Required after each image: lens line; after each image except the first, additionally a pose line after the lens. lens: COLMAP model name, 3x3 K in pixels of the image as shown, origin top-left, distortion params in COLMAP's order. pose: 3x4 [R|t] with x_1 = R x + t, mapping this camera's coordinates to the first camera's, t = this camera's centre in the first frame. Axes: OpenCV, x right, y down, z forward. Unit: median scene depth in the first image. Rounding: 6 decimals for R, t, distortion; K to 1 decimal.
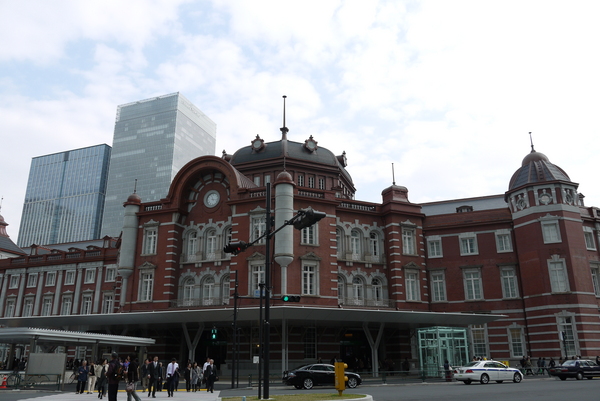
lens RADIAL K [[495.4, 0, 300.0], [0, 495.4, 200.5], [0, 0, 1]] dist [-0.035252, 0.006934]
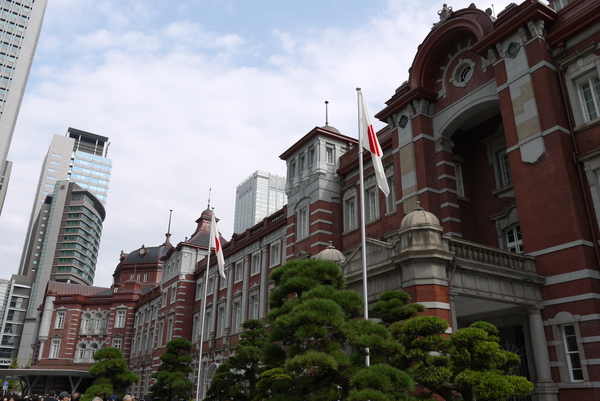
lens RADIAL K [[495.4, 0, 300.0], [0, 495.4, 200.5], [0, 0, 1]] dist [-0.035252, 0.006934]
pose [[0.780694, -0.222839, -0.583832, 1.666605], [0.178770, 0.974855, -0.133036, 0.028210], [0.598797, -0.000511, 0.800901, 0.105894]]
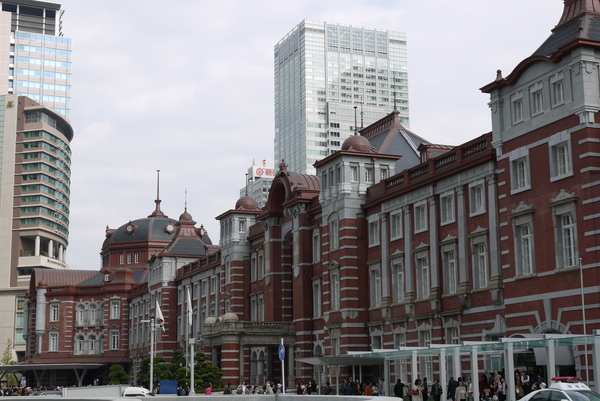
lens RADIAL K [[981.3, 0, 300.0], [0, 981.3, 200.5], [0, 0, 1]] dist [-0.007593, 0.044826]
pose [[0.675649, -0.141564, -0.723504, 2.848737], [0.238111, 0.970696, 0.032431, -0.205776], [0.697711, -0.194186, 0.689558, -0.607959]]
